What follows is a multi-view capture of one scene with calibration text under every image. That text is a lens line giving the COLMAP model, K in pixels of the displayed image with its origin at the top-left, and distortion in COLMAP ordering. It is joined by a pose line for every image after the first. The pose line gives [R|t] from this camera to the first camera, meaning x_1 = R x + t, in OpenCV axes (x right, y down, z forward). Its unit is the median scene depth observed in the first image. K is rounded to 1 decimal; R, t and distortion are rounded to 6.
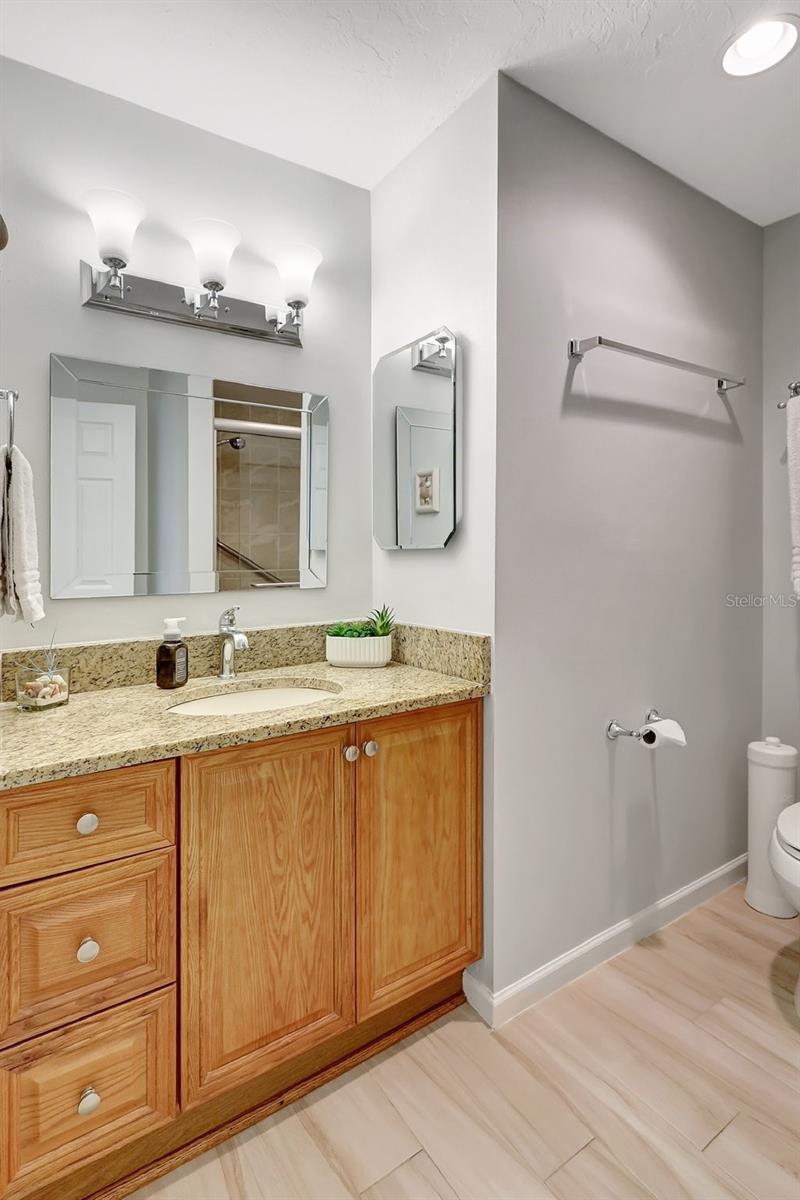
lens RADIAL K [[560.9, 0, 416.8], [0, 560.9, 585.8], [0, 0, 1]] dist [0.004333, 0.001063]
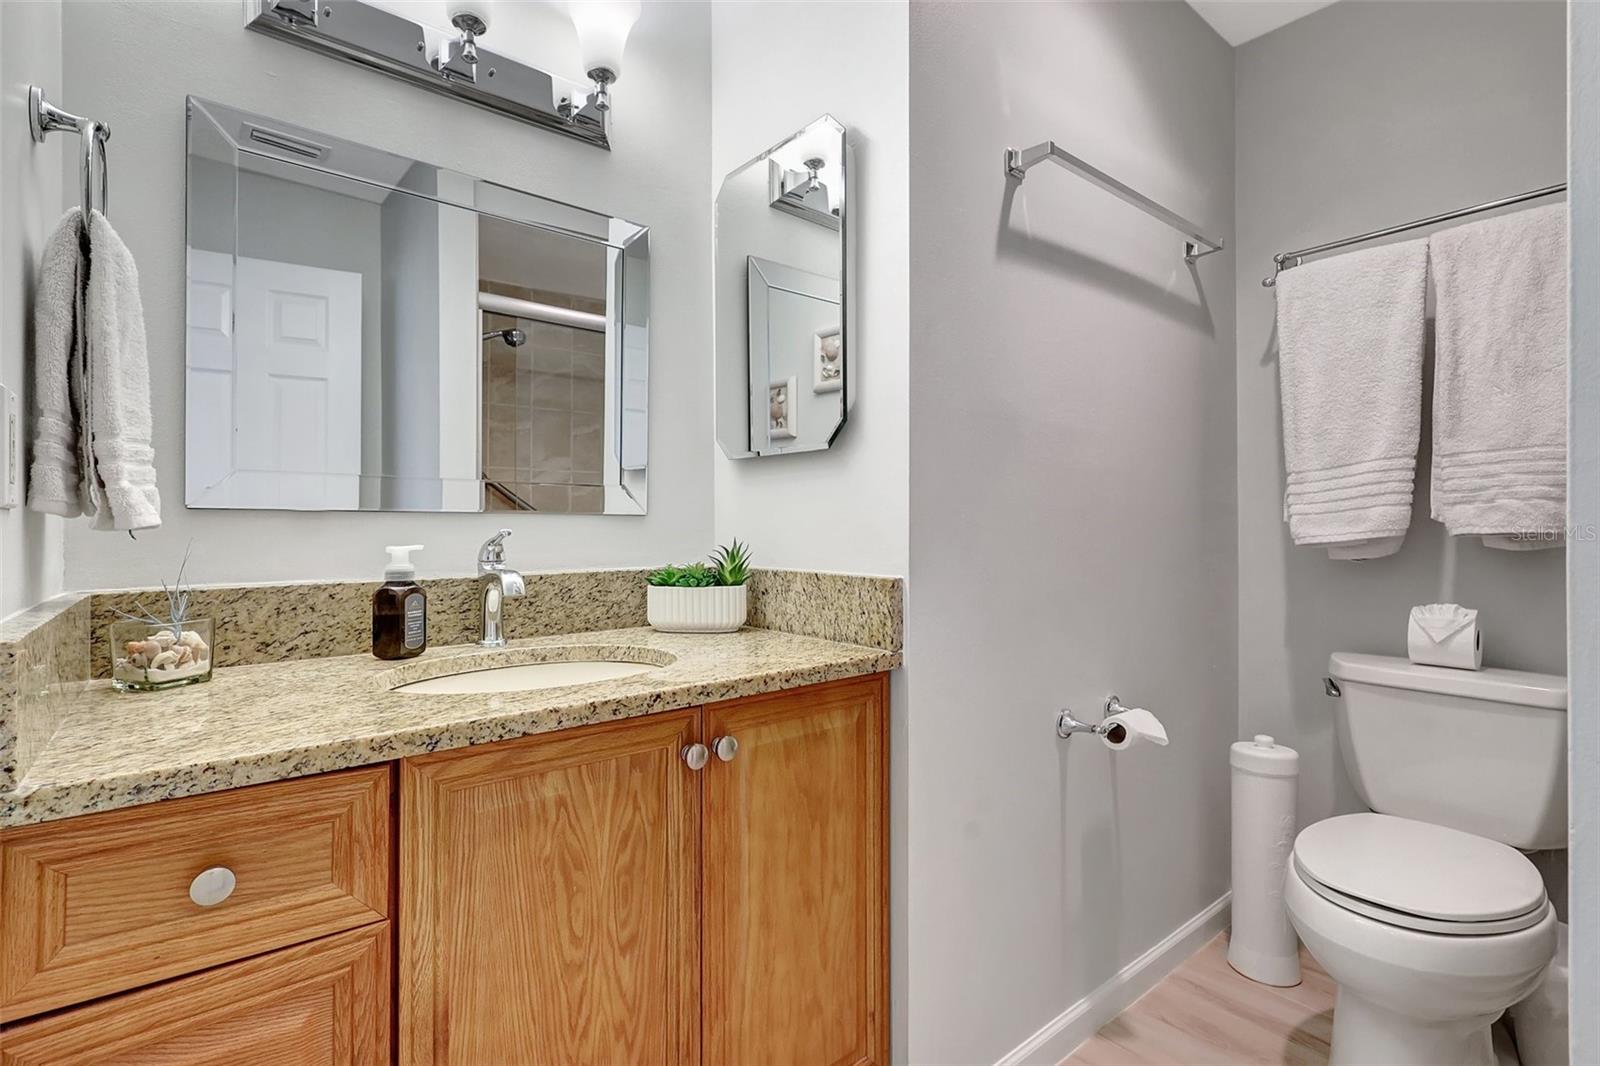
lens RADIAL K [[747.9, 0, 802.6], [0, 747.9, 538.3], [0, 0, 1]] dist [0.004333, 0.001063]
pose [[0.998326, -0.003805, 0.057716, -0.039648], [0.004710, 0.999868, -0.015549, 0.063406], [-0.057649, 0.015795, 0.998212, 0.149478]]
